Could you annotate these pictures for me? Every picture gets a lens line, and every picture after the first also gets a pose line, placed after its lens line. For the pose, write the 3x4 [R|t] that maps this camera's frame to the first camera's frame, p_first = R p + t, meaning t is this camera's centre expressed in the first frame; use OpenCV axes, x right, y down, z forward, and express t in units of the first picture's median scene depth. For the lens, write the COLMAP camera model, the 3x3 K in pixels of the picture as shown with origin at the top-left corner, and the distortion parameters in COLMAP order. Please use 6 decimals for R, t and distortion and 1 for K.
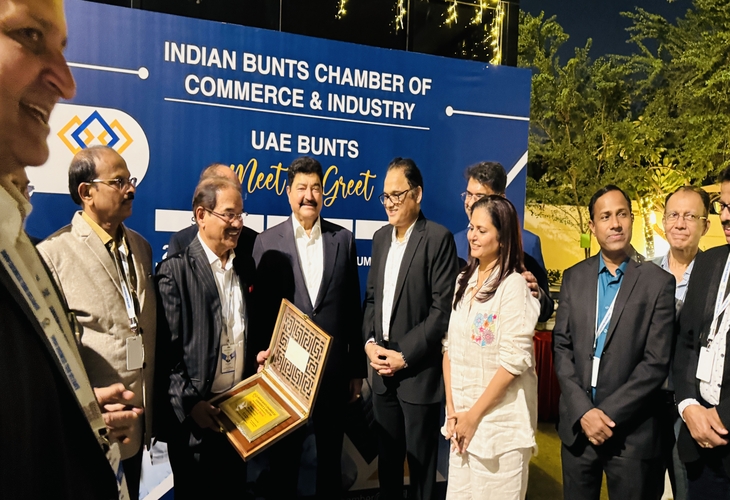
lens RADIAL K [[514.1, 0, 384.6], [0, 514.1, 264.0], [0, 0, 1]] dist [0.024895, -0.050457]
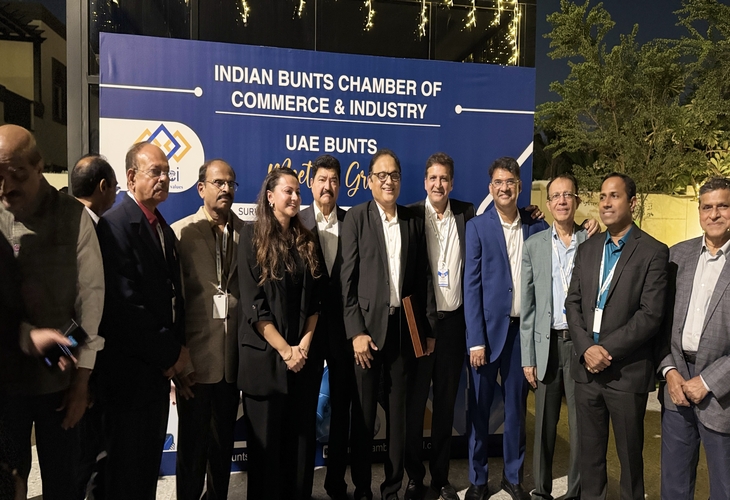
lens RADIAL K [[514.1, 0, 380.1], [0, 514.1, 258.9], [0, 0, 1]] dist [0.024895, -0.050457]
pose [[0.990517, -0.009233, -0.137079, 0.112321], [0.009412, 0.999955, 0.000657, 0.028614], [0.137067, -0.001940, 0.990560, -0.145309]]
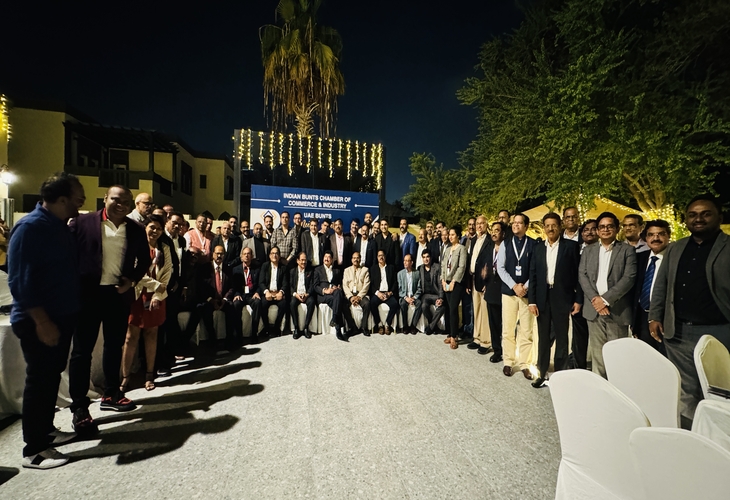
lens RADIAL K [[292.5, 0, 368.5], [0, 292.5, 260.6], [0, 0, 1]] dist [-0.008420, 0.000787]
pose [[0.997072, -0.010469, -0.075745, 0.396063], [0.009275, 0.999827, -0.016096, 0.150046], [0.075900, 0.015346, 0.996997, -1.189217]]
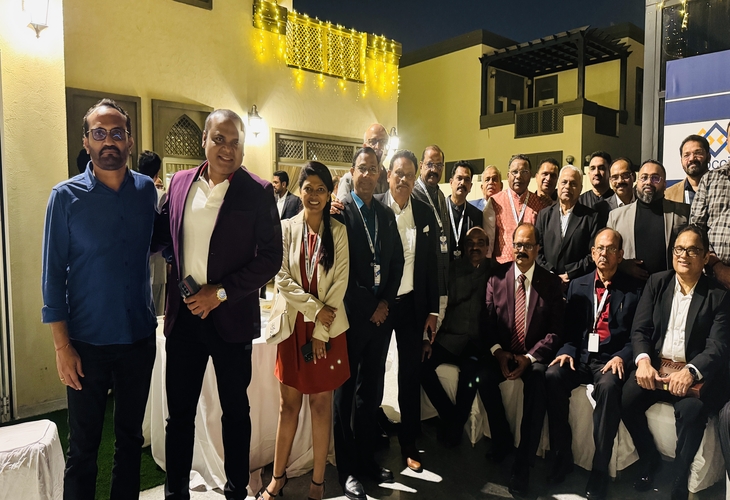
lens RADIAL K [[514.1, 0, 362.9], [0, 514.1, 254.0], [0, 0, 1]] dist [0.024895, -0.050457]
pose [[0.381683, 0.032363, -0.923727, 0.398126], [-0.043741, 0.998900, 0.016923, 0.097682], [0.923258, 0.033945, 0.382678, -0.466616]]
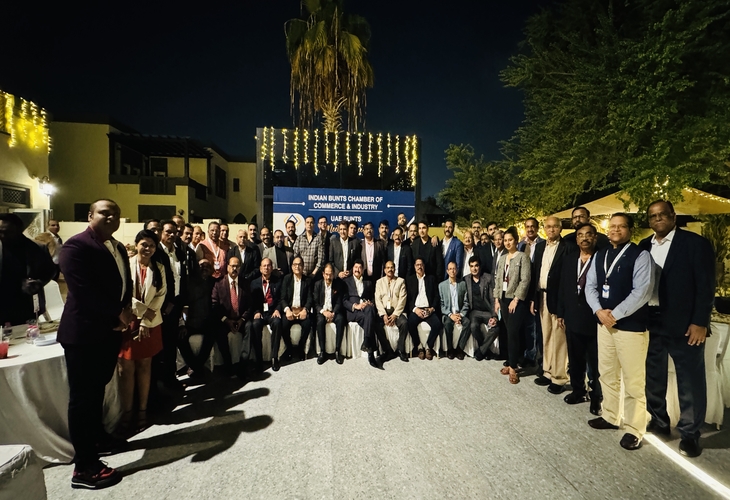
lens RADIAL K [[292.5, 0, 368.0], [0, 292.5, 256.3], [0, 0, 1]] dist [-0.008420, 0.000787]
pose [[0.983187, -0.023828, -0.181039, 0.346673], [0.019990, 0.999536, -0.022993, 0.074528], [0.181502, 0.018987, 0.983207, -0.931718]]
